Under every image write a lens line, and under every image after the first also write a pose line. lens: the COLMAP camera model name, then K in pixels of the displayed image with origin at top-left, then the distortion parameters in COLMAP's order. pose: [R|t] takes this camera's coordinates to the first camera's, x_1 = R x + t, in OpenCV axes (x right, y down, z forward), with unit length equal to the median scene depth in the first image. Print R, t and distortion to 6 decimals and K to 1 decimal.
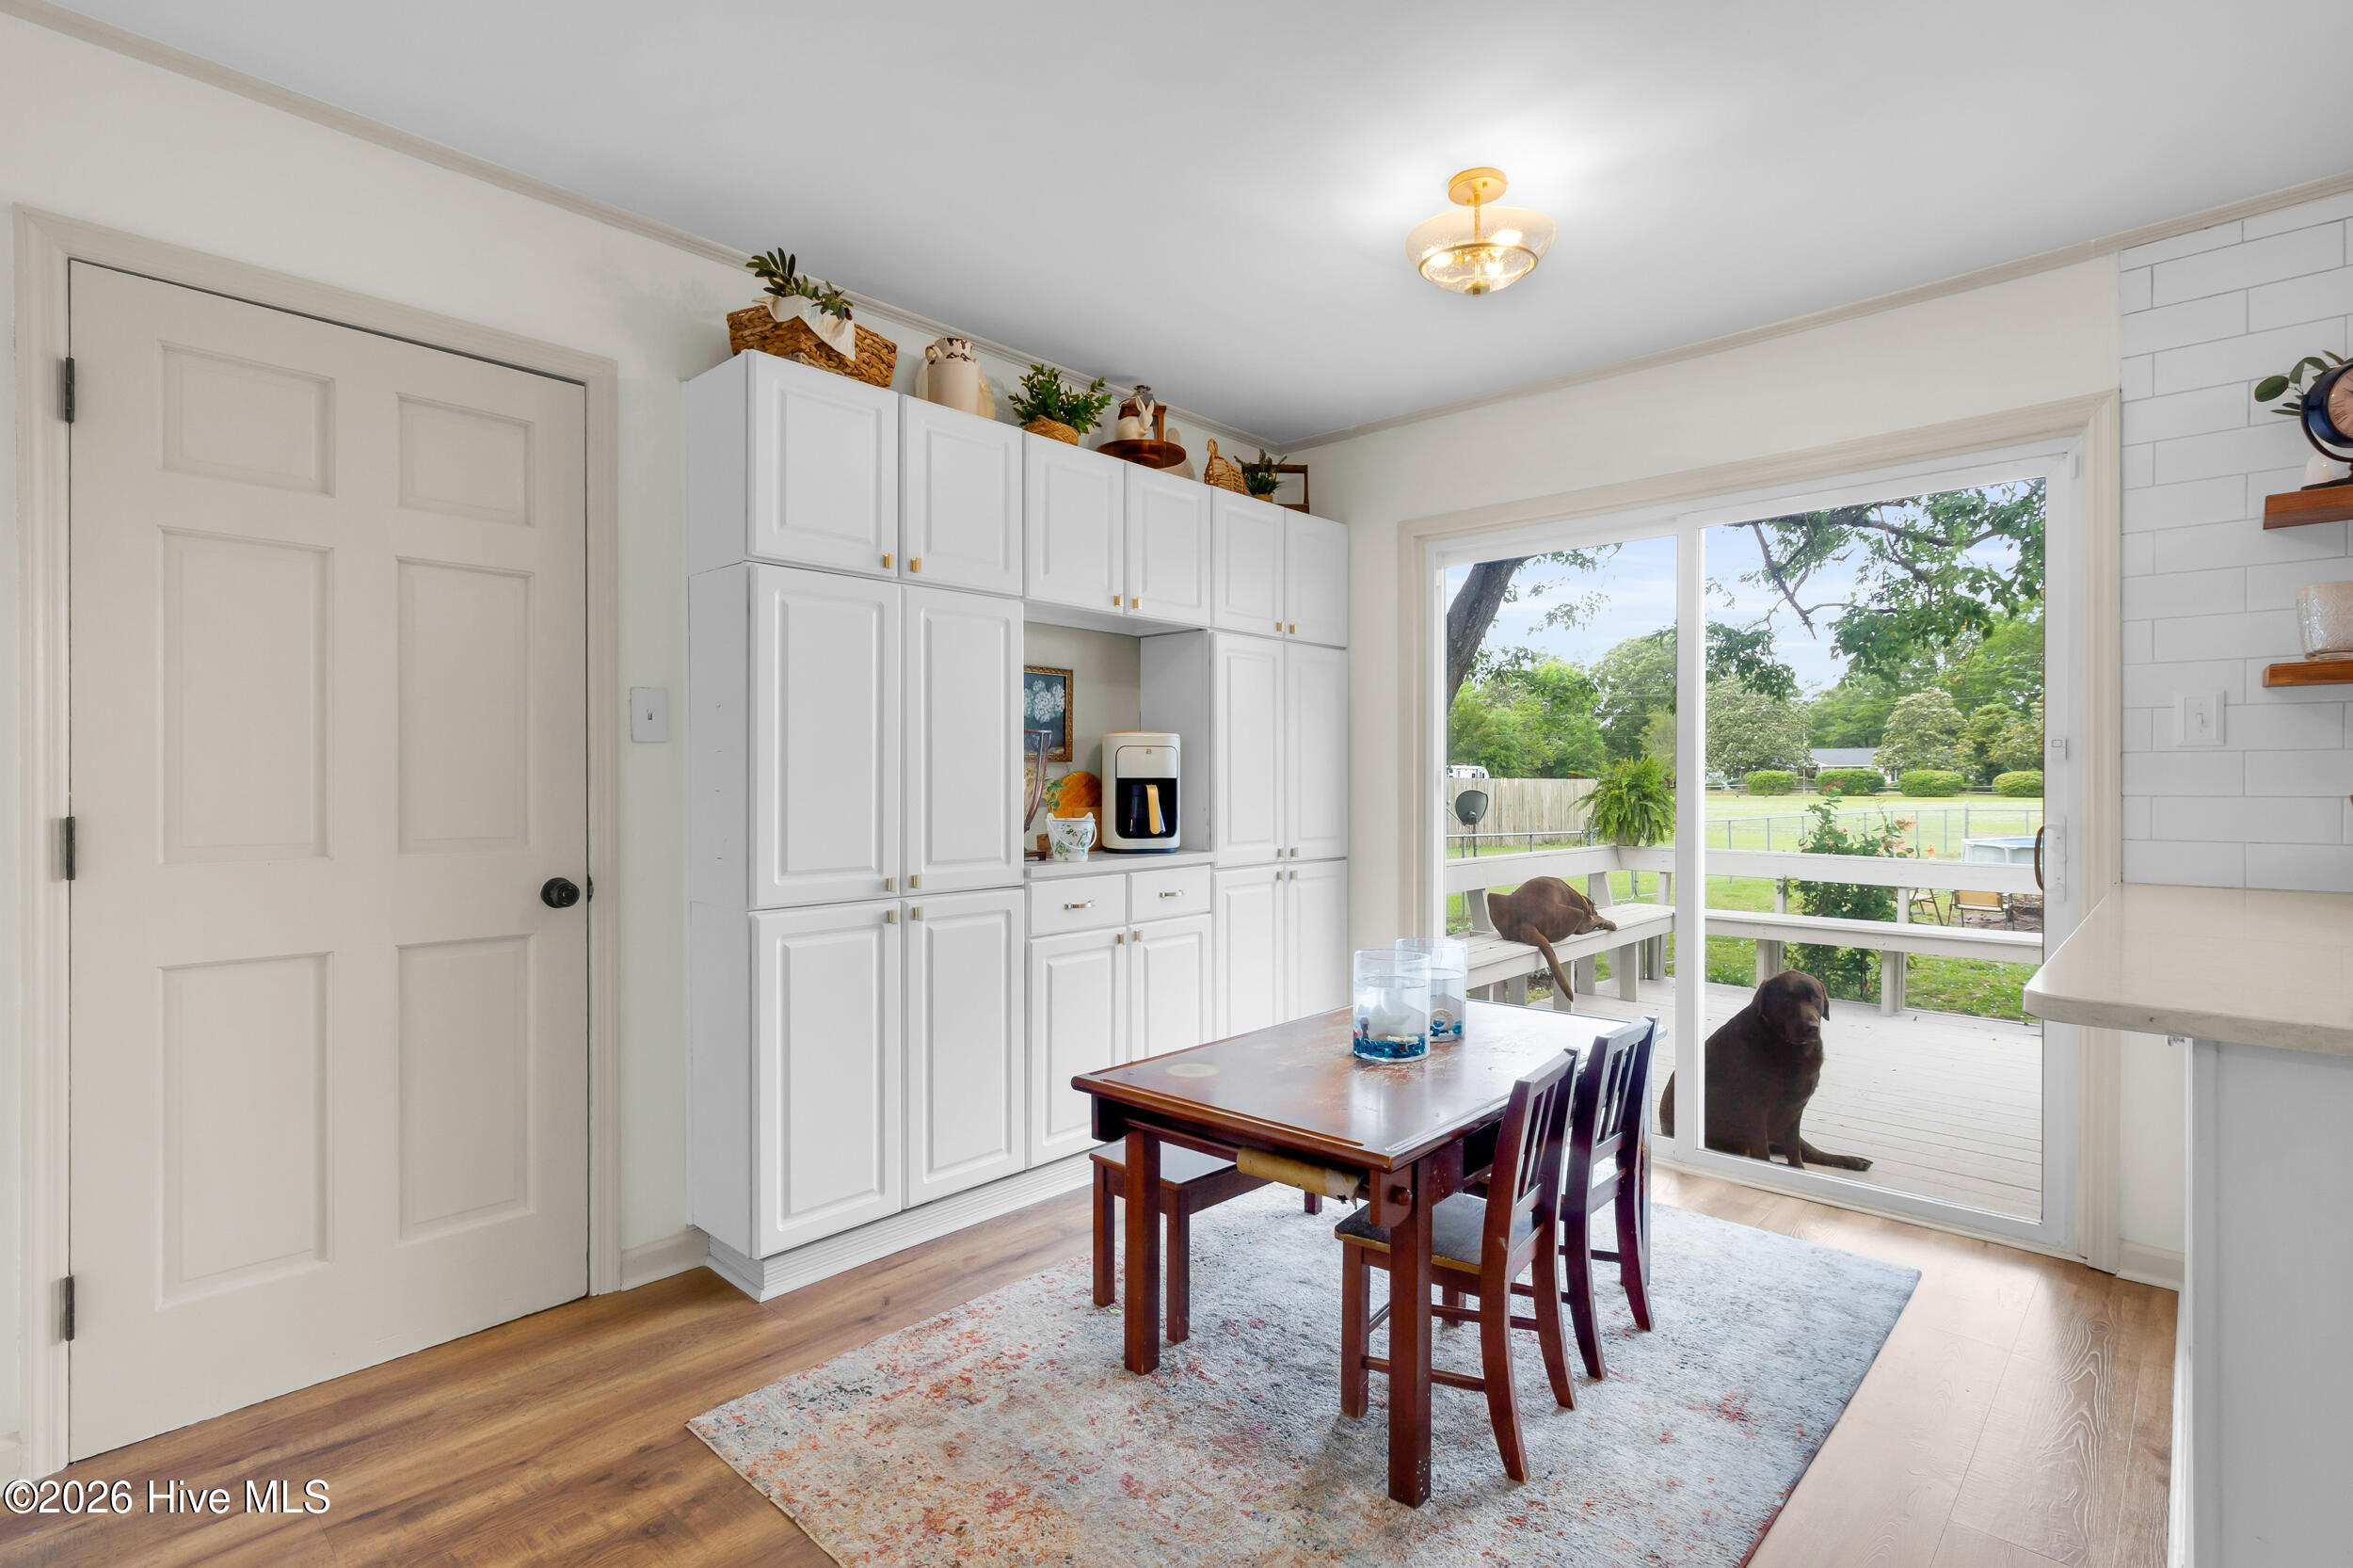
lens RADIAL K [[1102.7, 0, 1172.0], [0, 1102.7, 778.0], [0, 0, 1]] dist [0.002109, -0.000035]
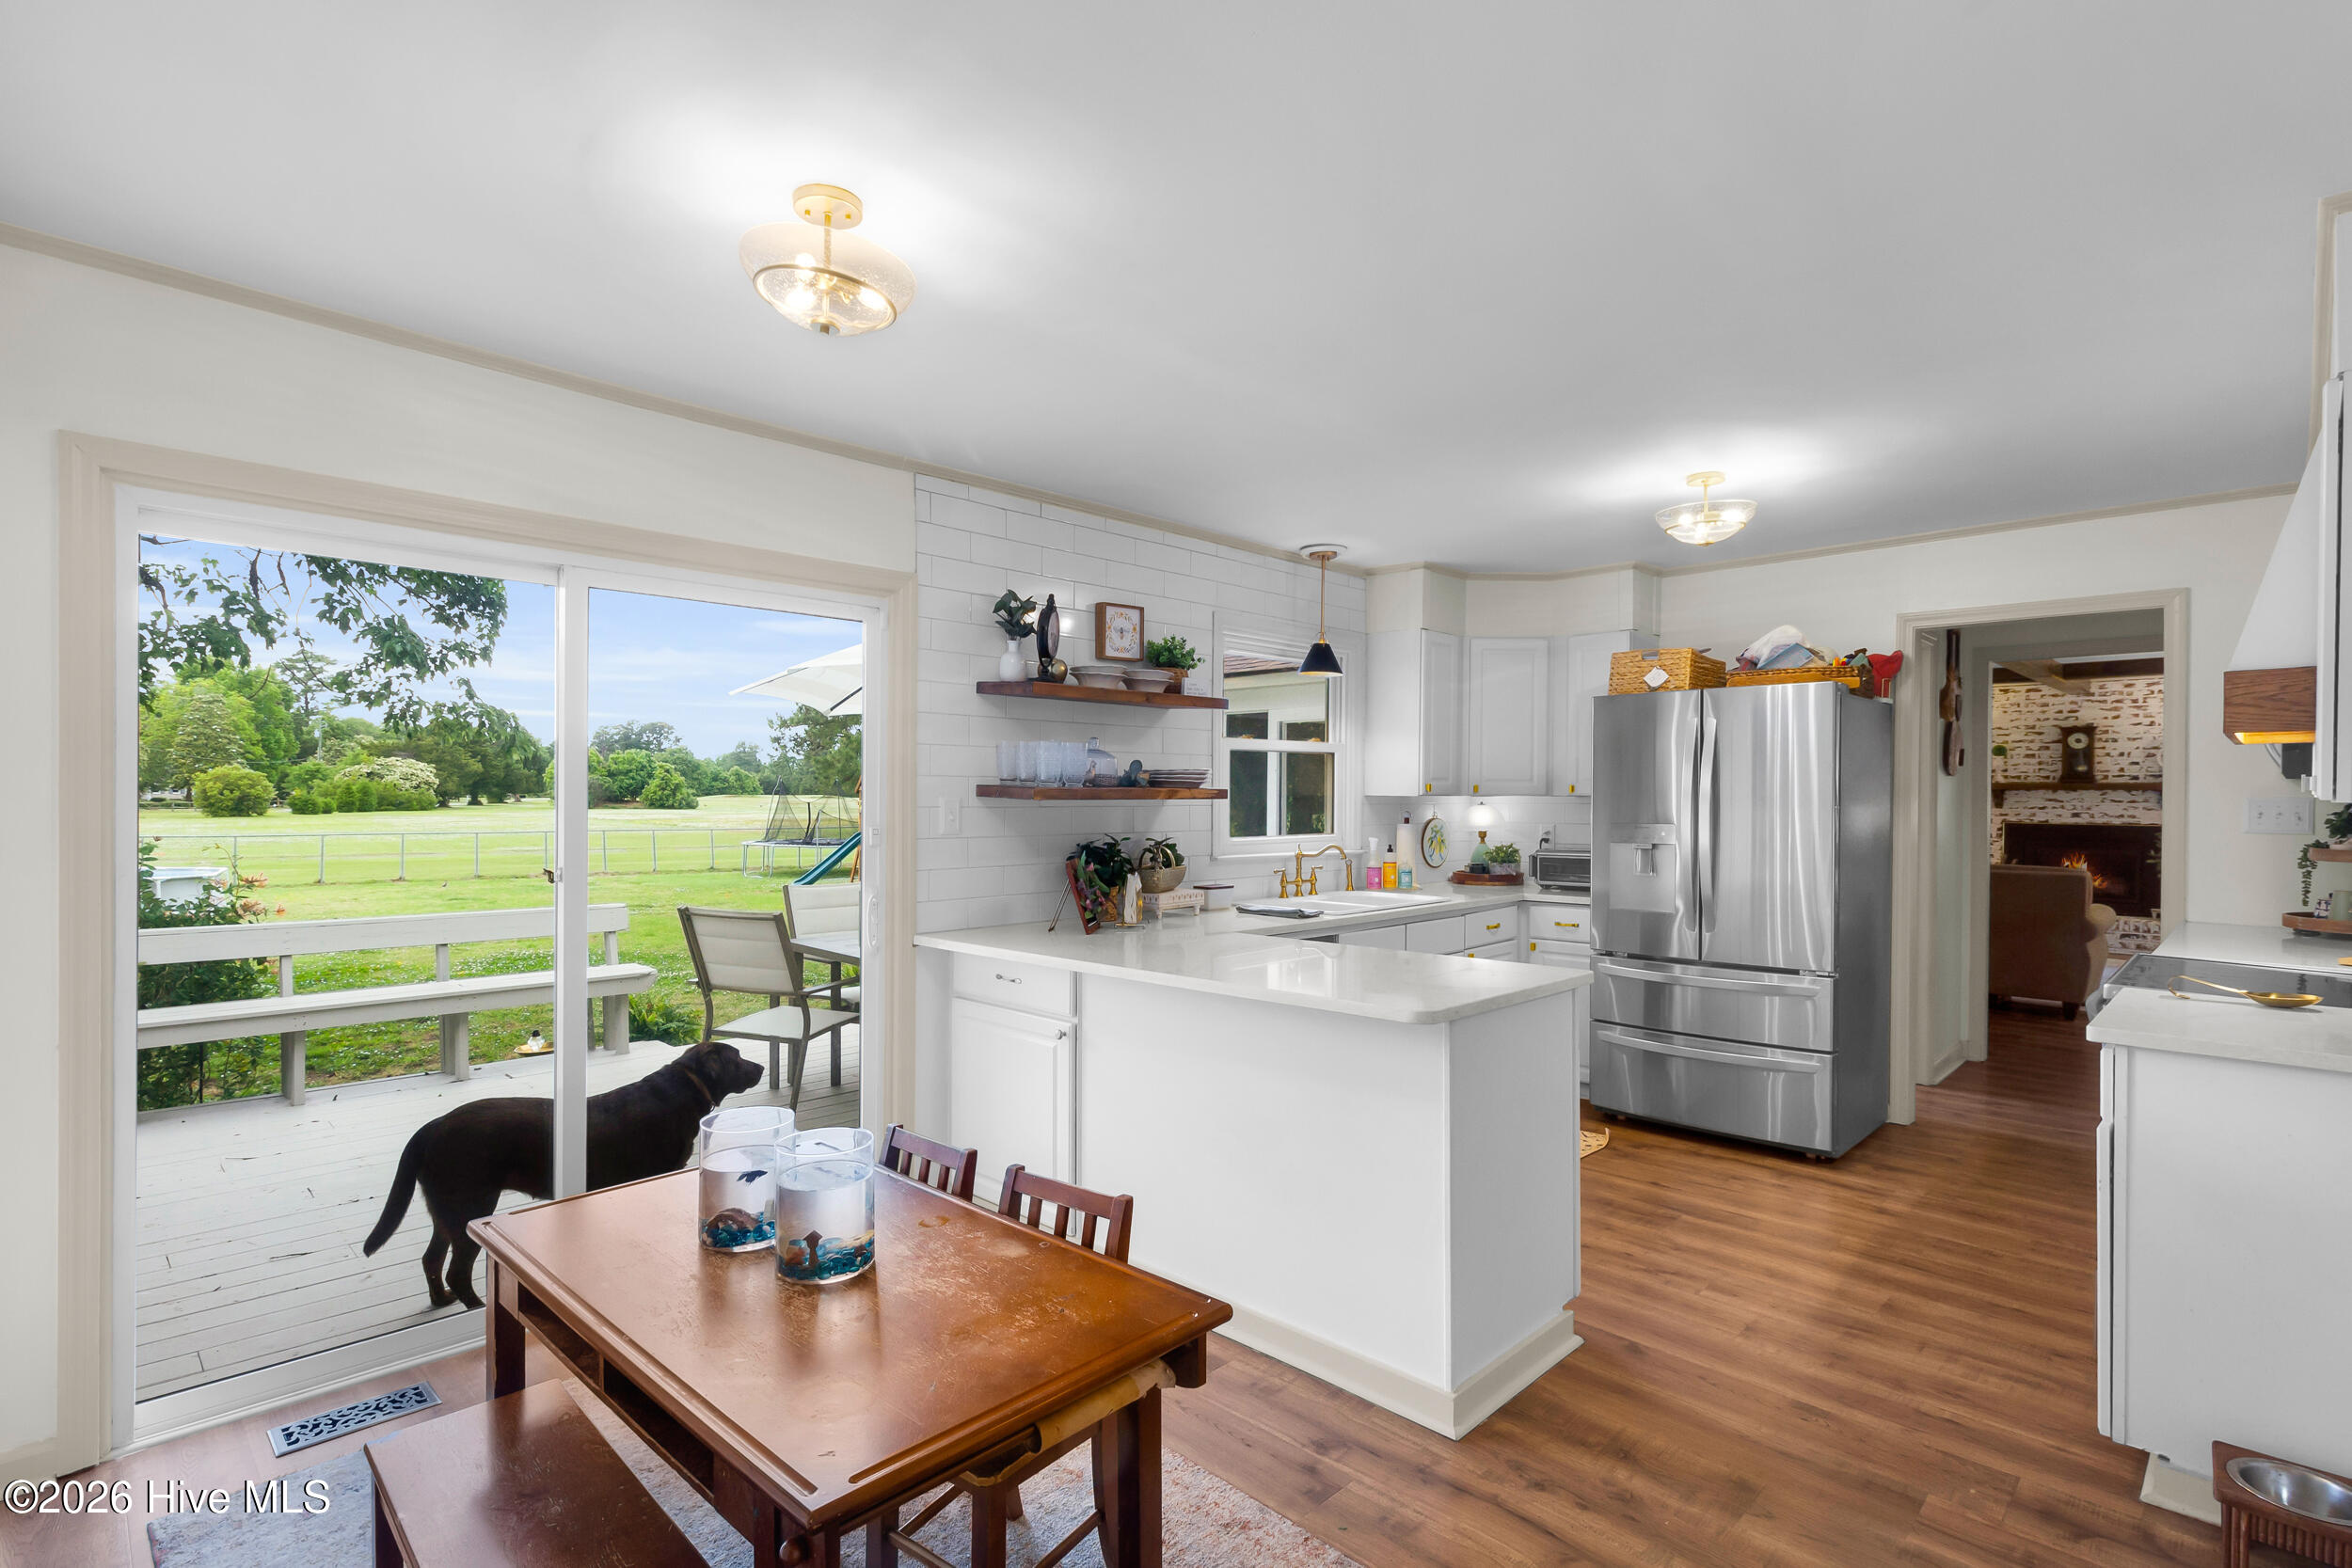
lens RADIAL K [[1131.6, 0, 1178.3], [0, 1131.6, 807.5], [0, 0, 1]] dist [-0.001153, 0.011514]
pose [[0.025326, -0.006710, 0.999657, -0.520848], [-0.004659, 0.999966, 0.006830, -0.070799], [-0.999668, -0.004830, 0.025294, 0.620898]]
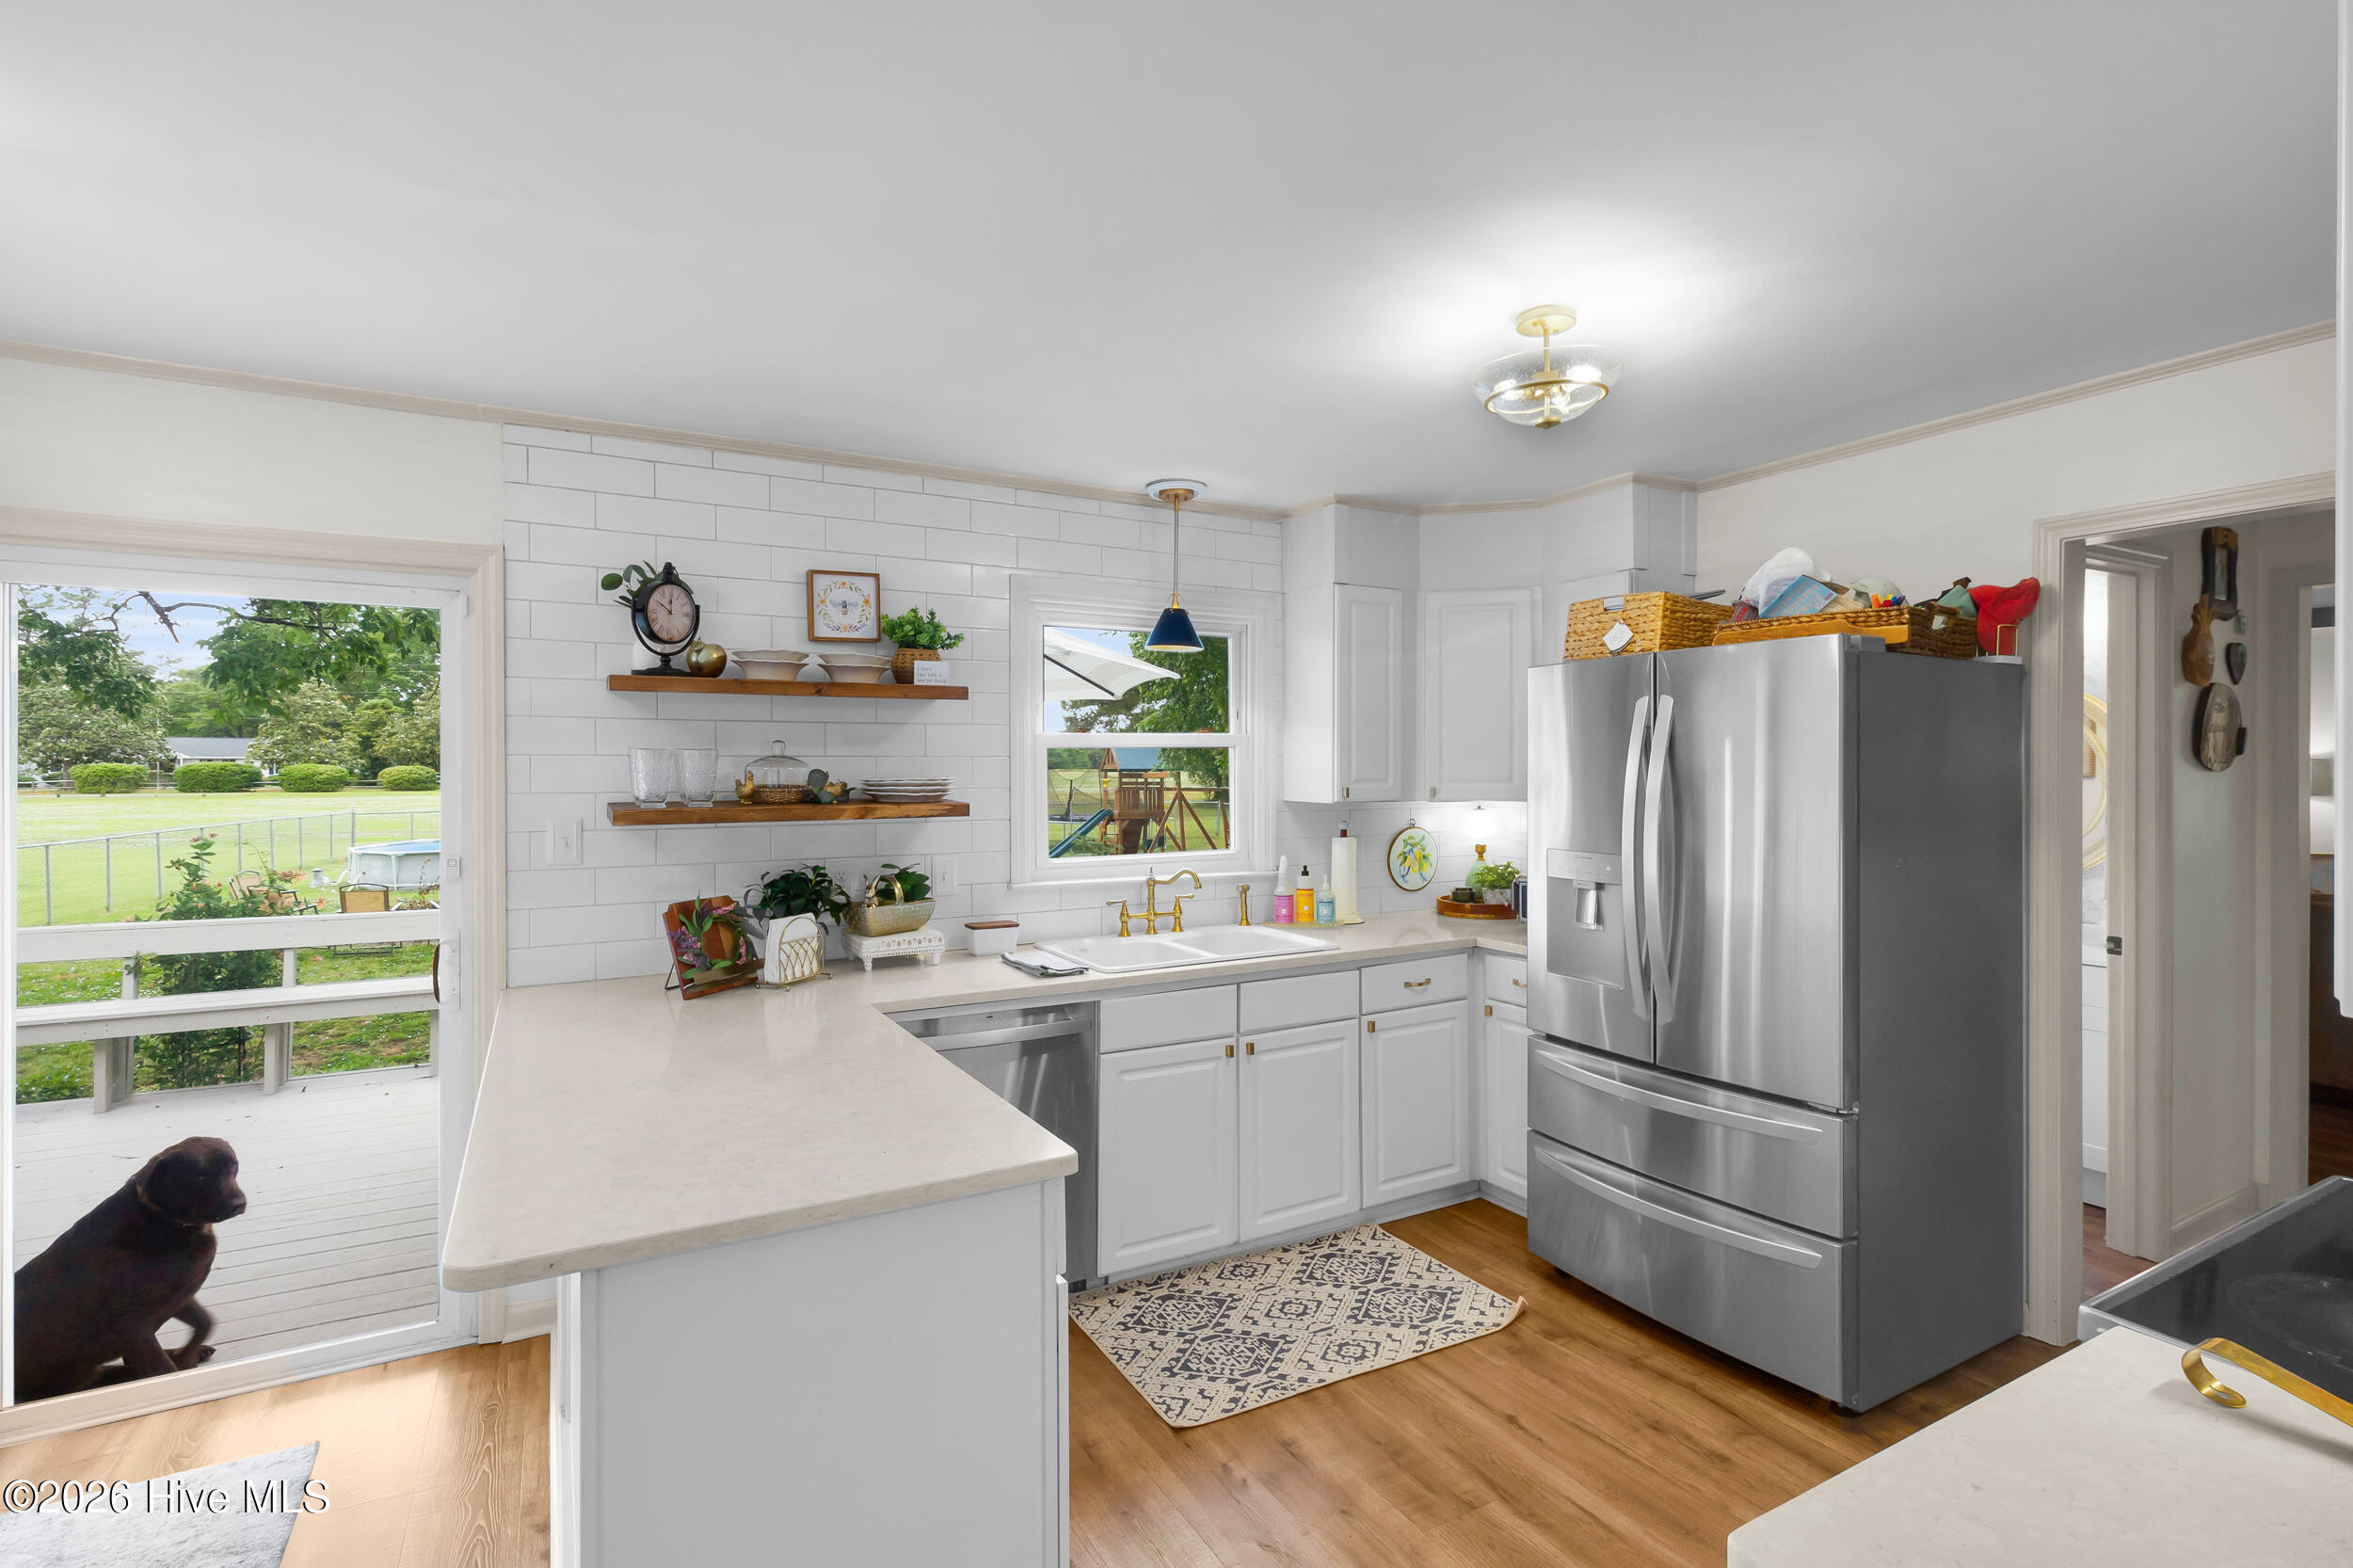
lens RADIAL K [[1102.7, 0, 1172.0], [0, 1102.7, 778.0], [0, 0, 1]] dist [0.002109, -0.000035]
pose [[0.303081, -0.004833, 0.952952, 0.000972], [-0.000663, 0.999986, 0.005282, -0.120531], [-0.952964, -0.002233, 0.303074, 0.019463]]
